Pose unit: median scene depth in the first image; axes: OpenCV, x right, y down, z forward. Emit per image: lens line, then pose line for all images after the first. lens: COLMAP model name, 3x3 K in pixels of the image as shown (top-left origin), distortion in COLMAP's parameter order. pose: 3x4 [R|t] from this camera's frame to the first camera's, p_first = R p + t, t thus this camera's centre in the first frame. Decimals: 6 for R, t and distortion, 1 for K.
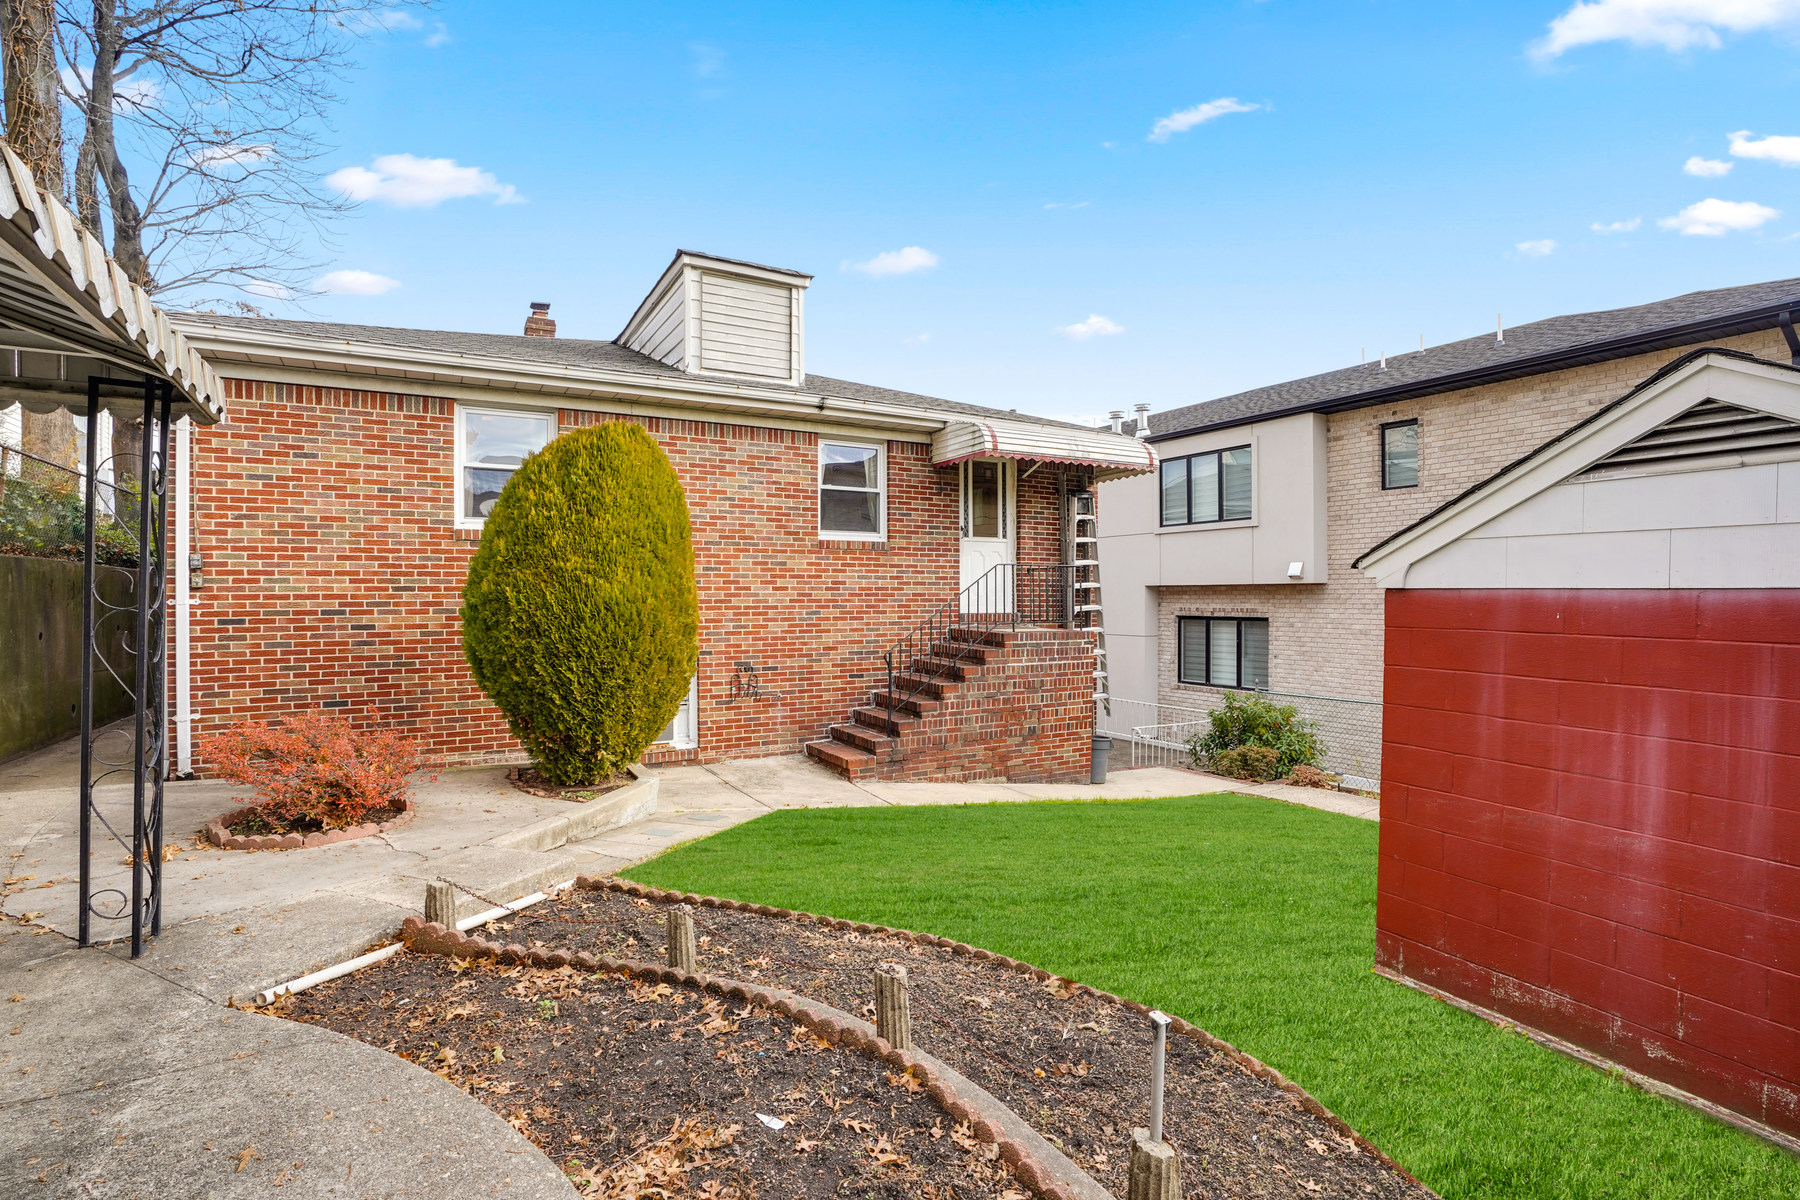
lens RADIAL K [[829.3, 0, 890.1], [0, 829.3, 615.9], [0, 0, 1]] dist [-0.073732, 0.030878]
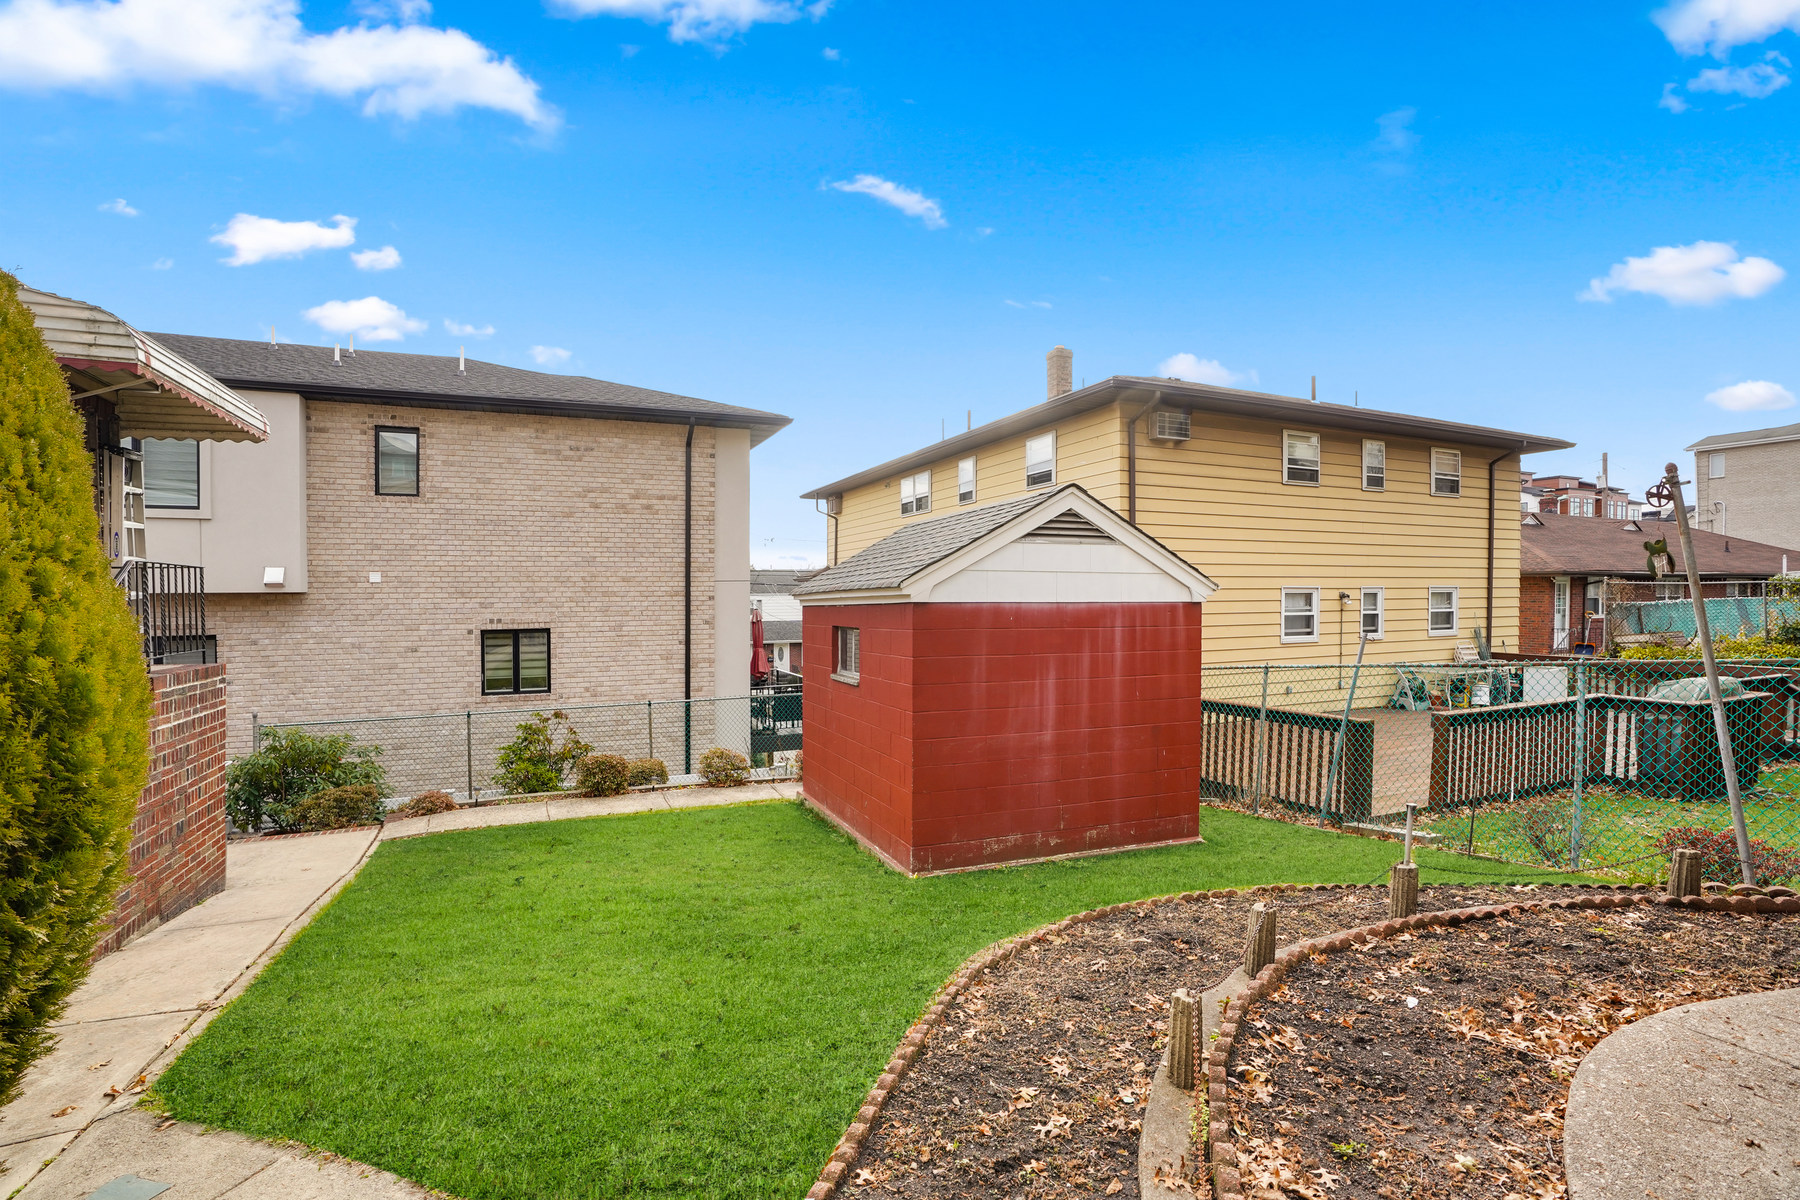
lens RADIAL K [[829.3, 0, 890.1], [0, 829.3, 615.9], [0, 0, 1]] dist [-0.073732, 0.030878]
pose [[0.111547, -0.021661, 0.993523, -0.391468], [0.029758, 0.999387, 0.018448, -0.018084], [-0.993313, 0.027508, 0.112123, 0.427542]]
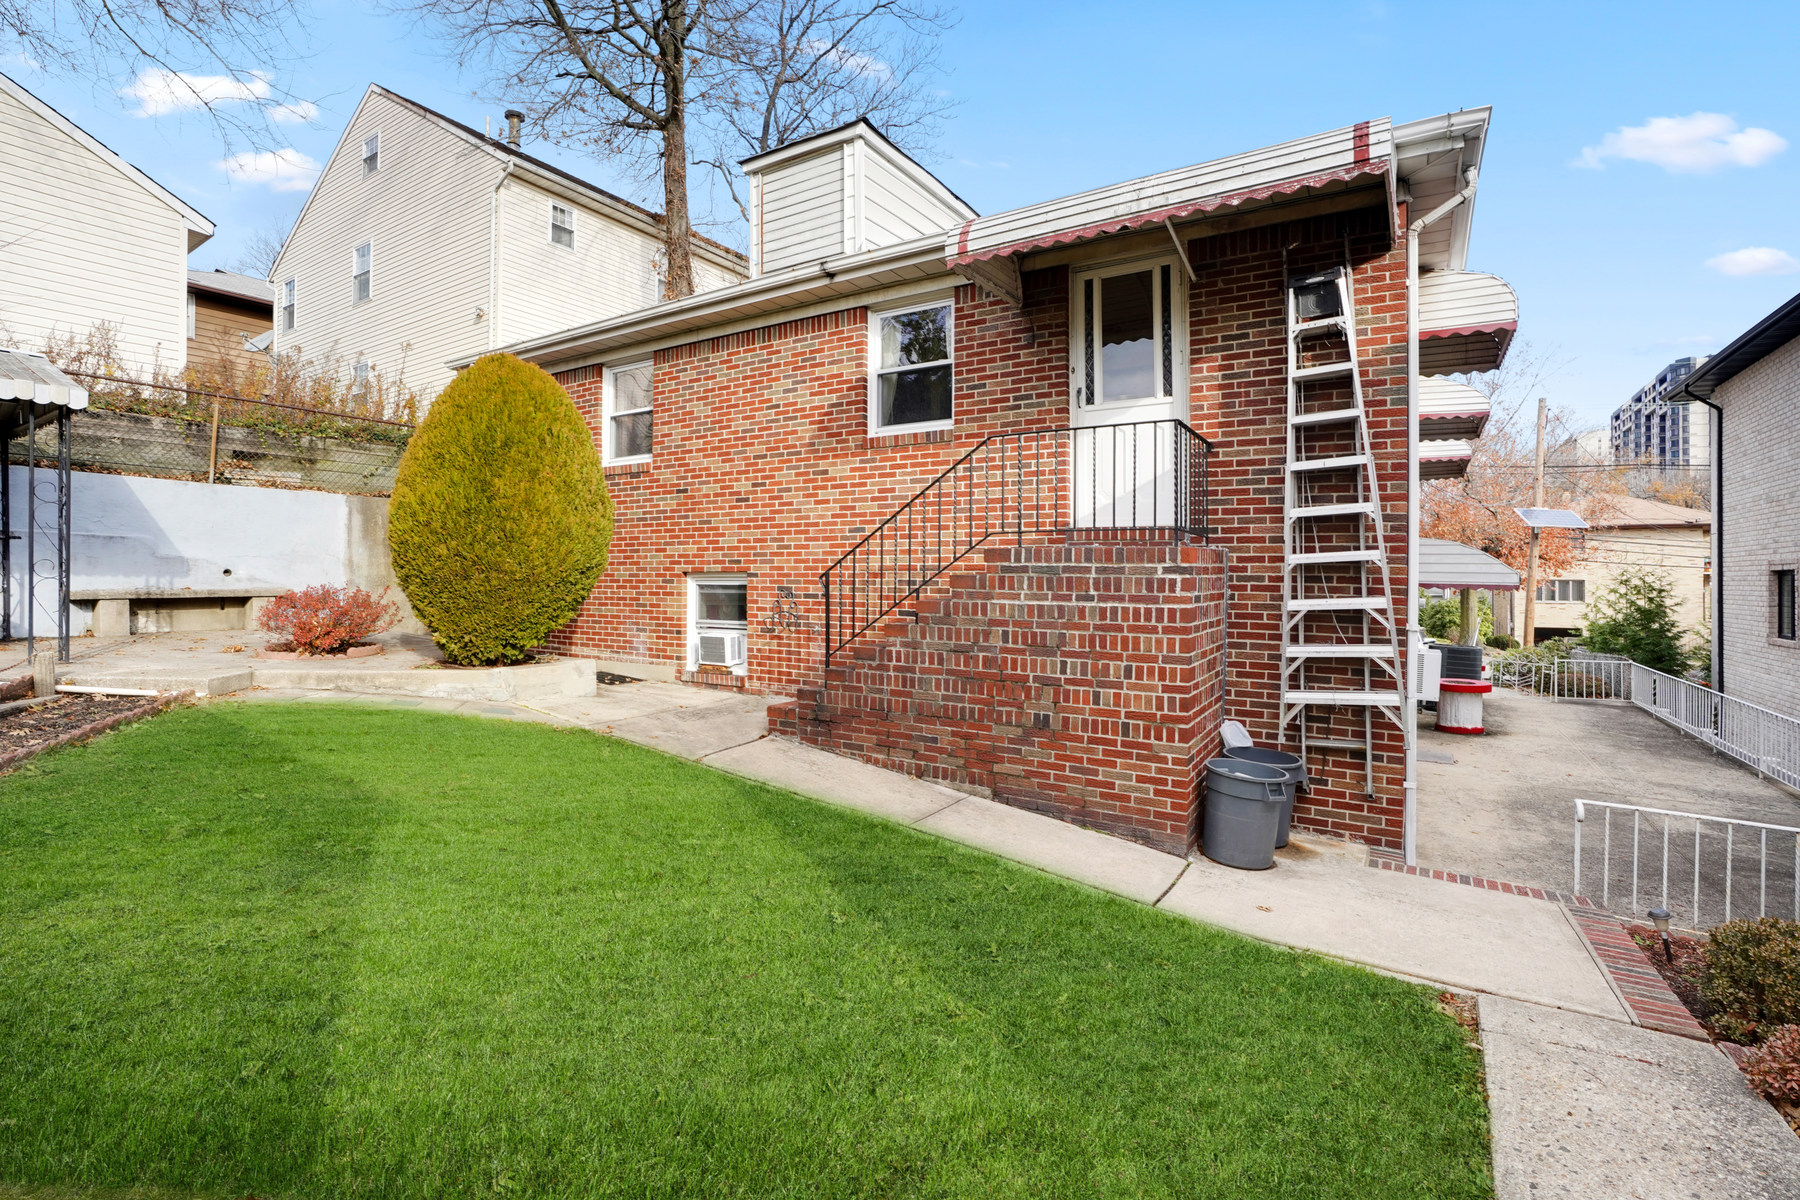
lens RADIAL K [[837.4, 0, 897.1], [0, 837.4, 586.3], [0, 0, 1]] dist [-0.067991, 0.021821]
pose [[0.465979, 0.012366, -0.884709, 0.678683], [-0.026112, 0.999659, 0.000219, 0.052317], [0.884410, 0.023000, 0.466143, 0.691629]]
